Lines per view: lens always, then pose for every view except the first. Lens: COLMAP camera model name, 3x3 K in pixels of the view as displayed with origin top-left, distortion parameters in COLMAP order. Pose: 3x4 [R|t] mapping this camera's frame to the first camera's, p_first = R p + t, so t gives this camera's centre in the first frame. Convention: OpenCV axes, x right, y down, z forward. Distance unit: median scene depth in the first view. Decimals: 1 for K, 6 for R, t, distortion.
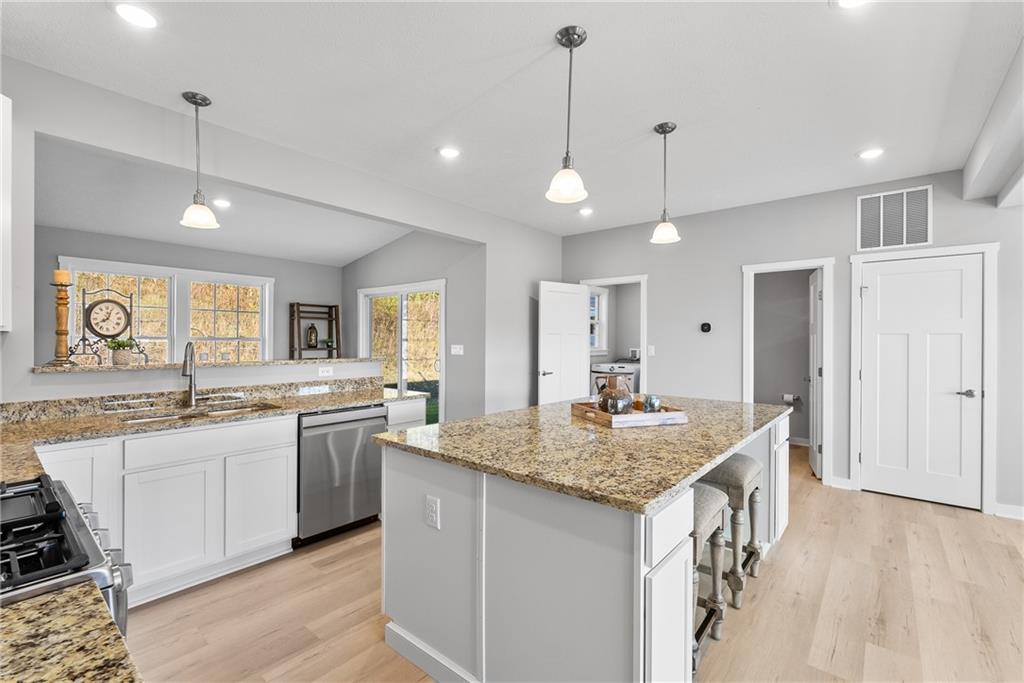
lens RADIAL K [[445.8, 0, 510.7], [0, 445.8, 341.3], [0, 0, 1]] dist [-0.000383, -0.001475]
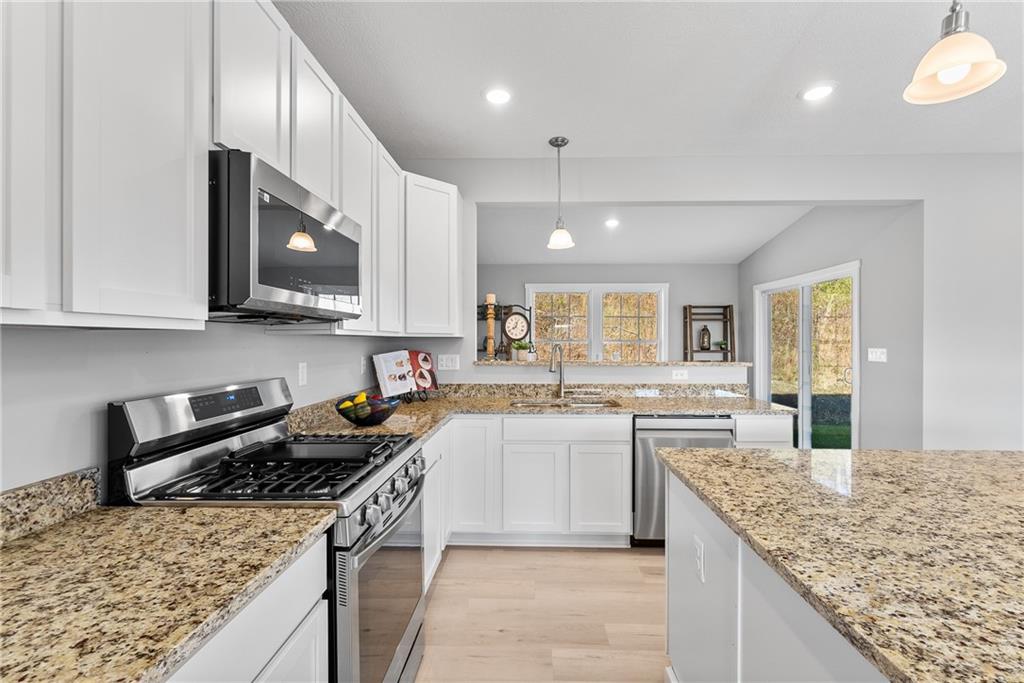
lens RADIAL K [[445.8, 0, 515.1], [0, 445.8, 341.2], [0, 0, 1]] dist [-0.000383, -0.001475]
pose [[0.621974, -0.004819, -0.783023, 0.150619], [0.000733, 0.999984, -0.005572, 0.000735], [0.783038, 0.002891, 0.621967, 0.150951]]
